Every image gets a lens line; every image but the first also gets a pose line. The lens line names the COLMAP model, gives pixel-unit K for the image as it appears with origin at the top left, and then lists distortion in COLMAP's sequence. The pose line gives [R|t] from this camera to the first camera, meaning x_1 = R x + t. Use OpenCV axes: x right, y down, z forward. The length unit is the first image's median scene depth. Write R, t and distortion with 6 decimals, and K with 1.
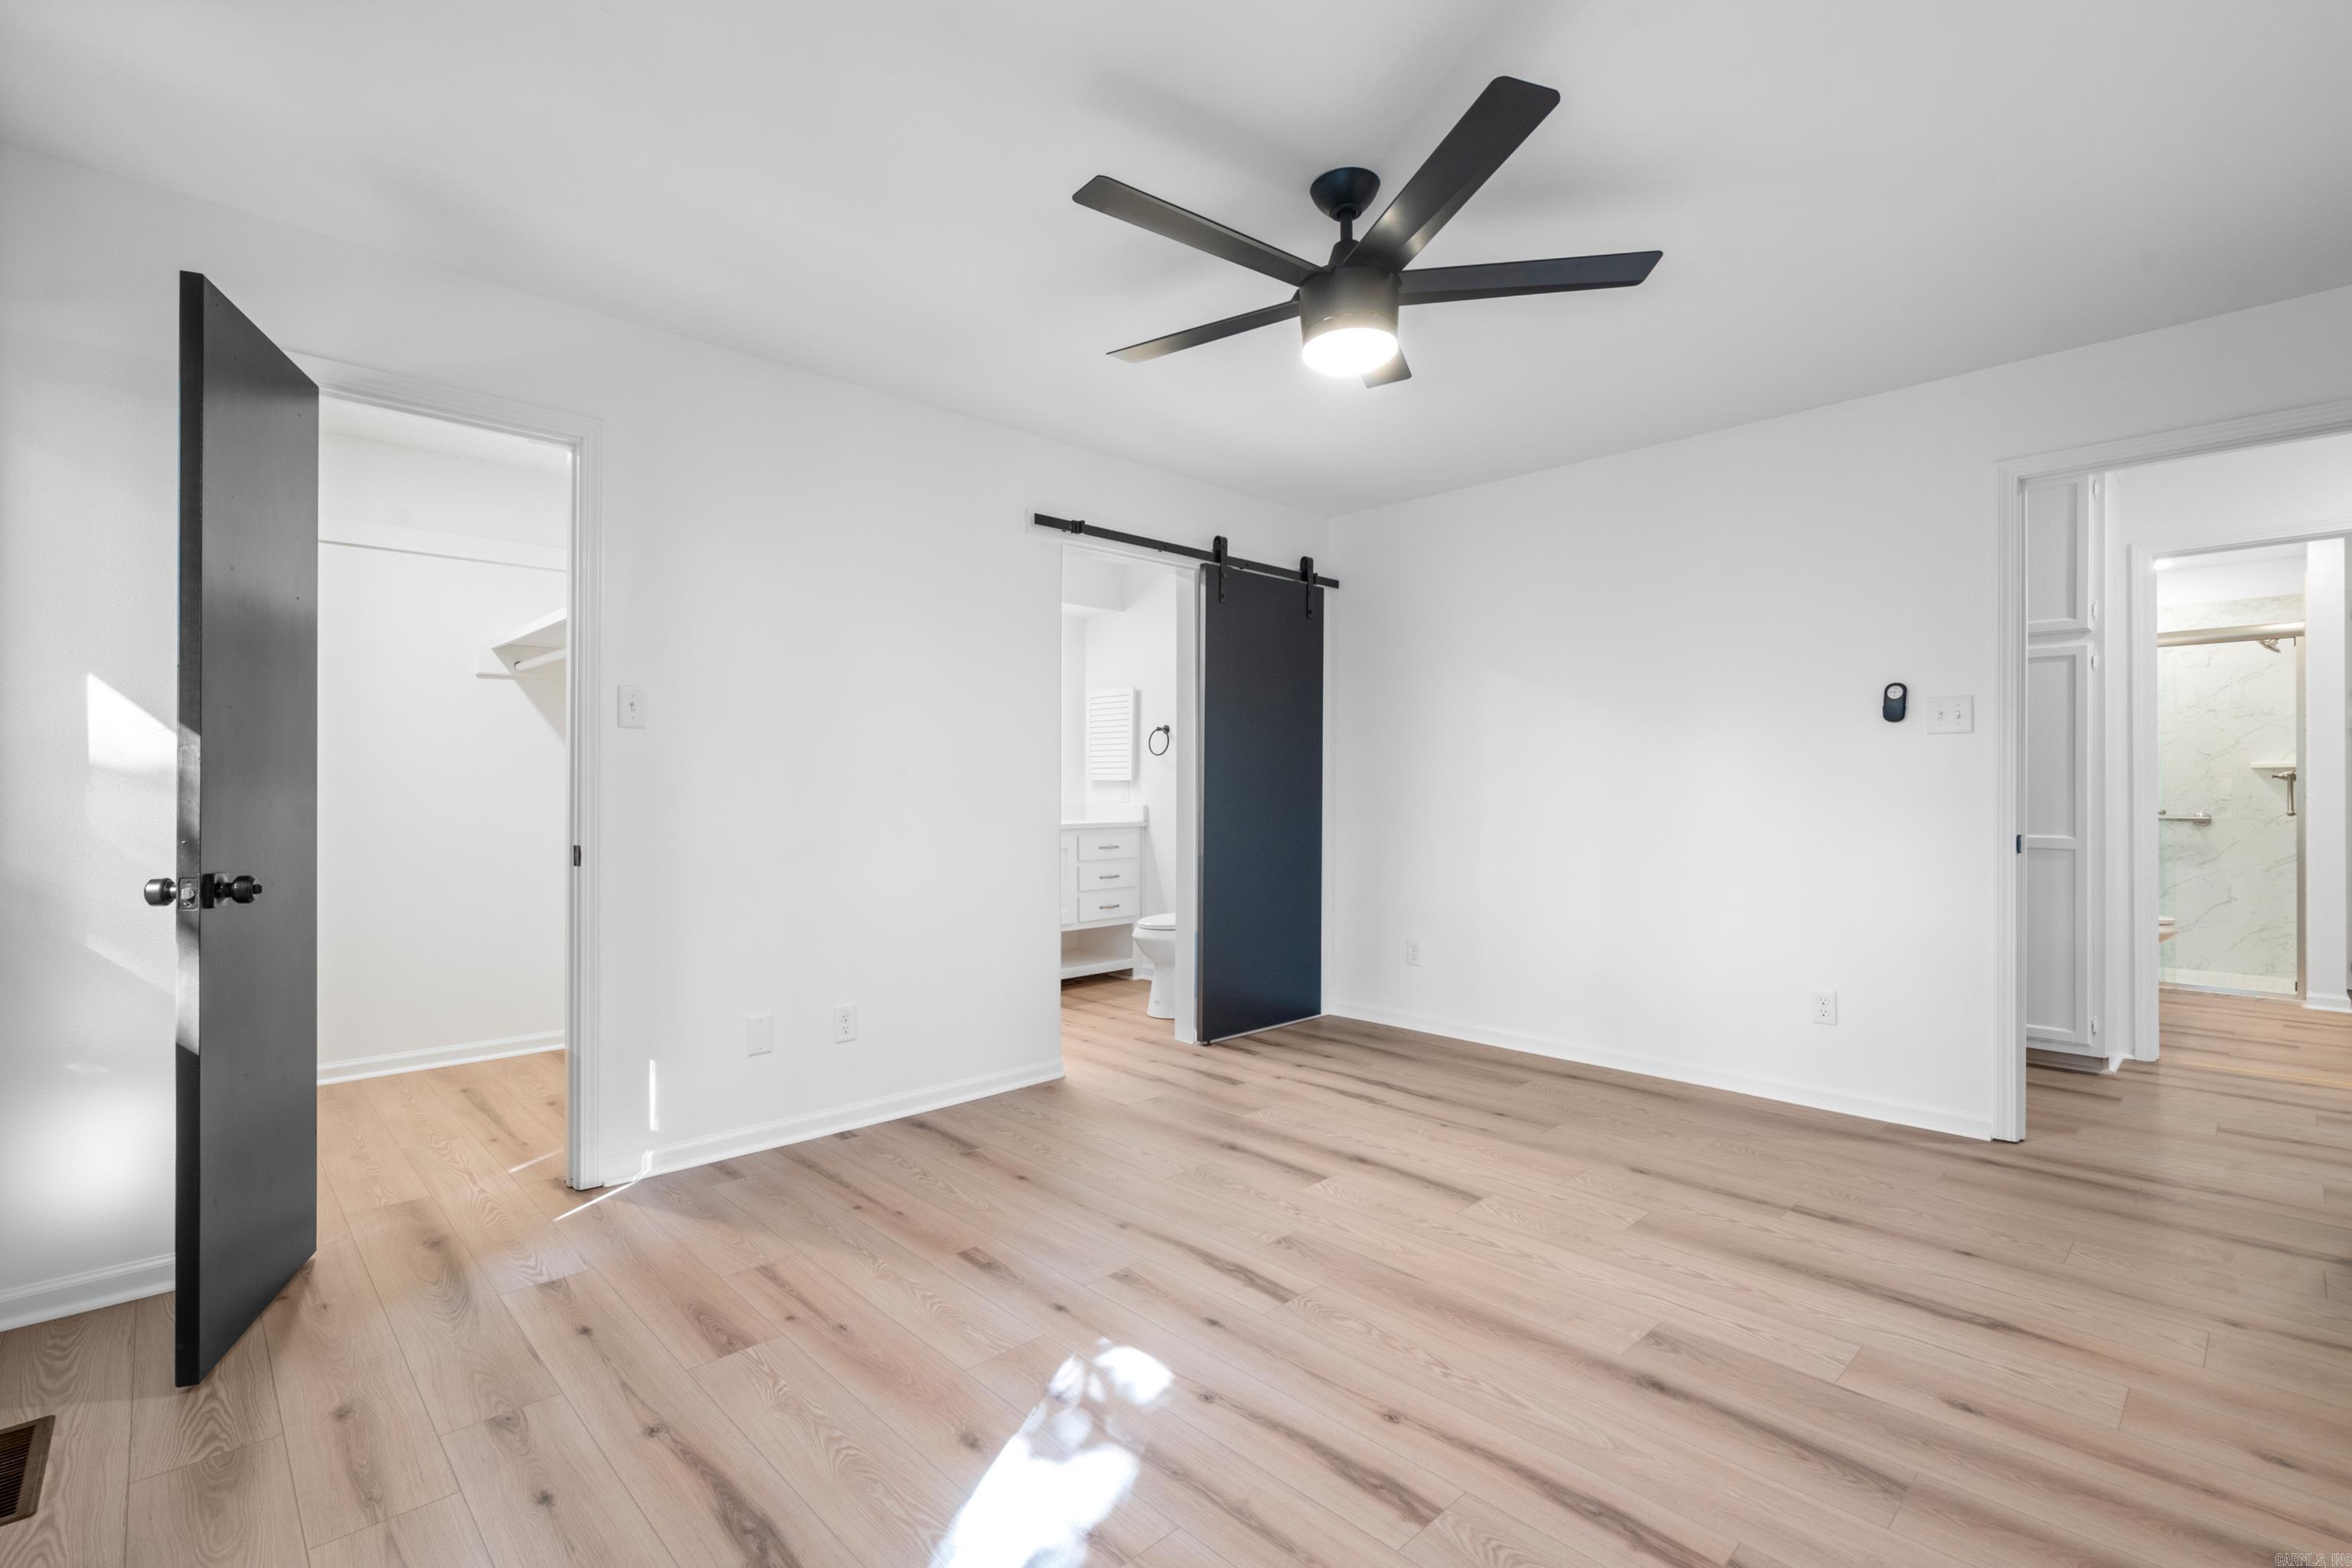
lens RADIAL K [[1072.9, 0, 1184.7], [0, 1072.9, 789.3], [0, 0, 1]] dist [-0.002993, 0.002646]
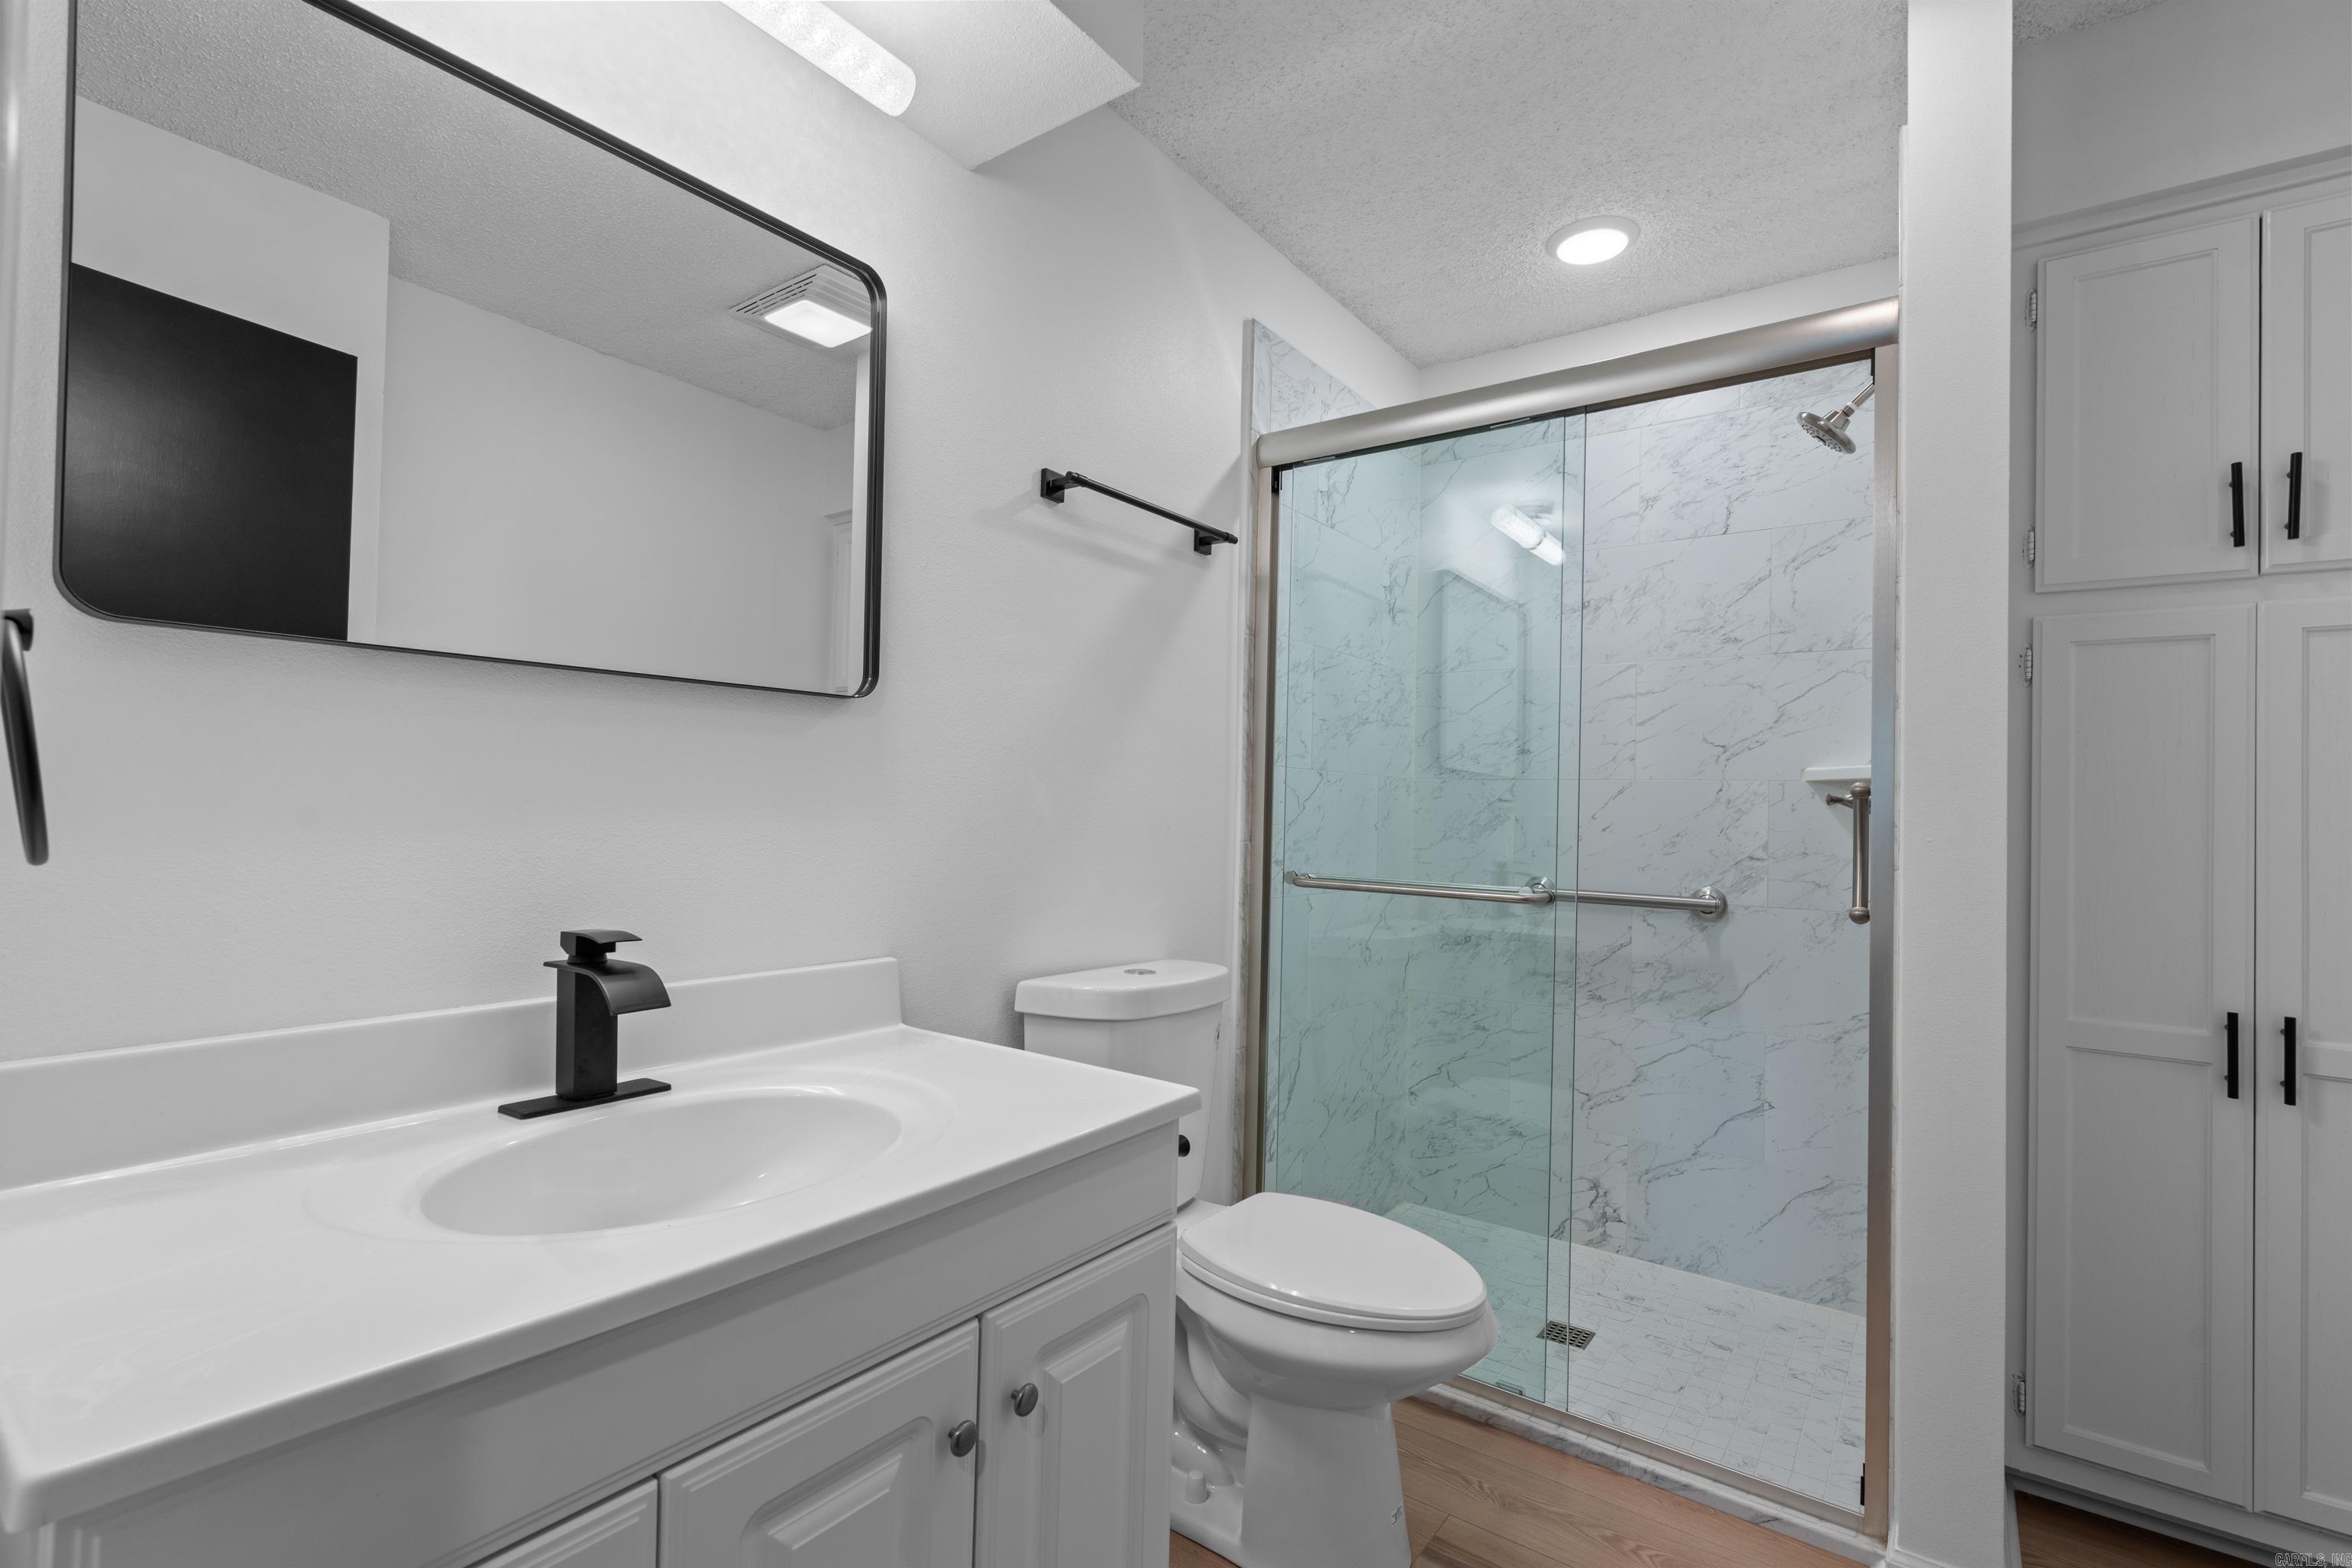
lens RADIAL K [[1072.9, 0, 1172.8], [0, 1072.9, 796.3], [0, 0, 1]] dist [-0.002993, 0.002646]
pose [[0.986688, 0.022991, 0.160990, 0.688215], [-0.020591, 0.999651, -0.016558, -0.002259], [-0.161315, 0.013023, 0.986817, 0.635468]]
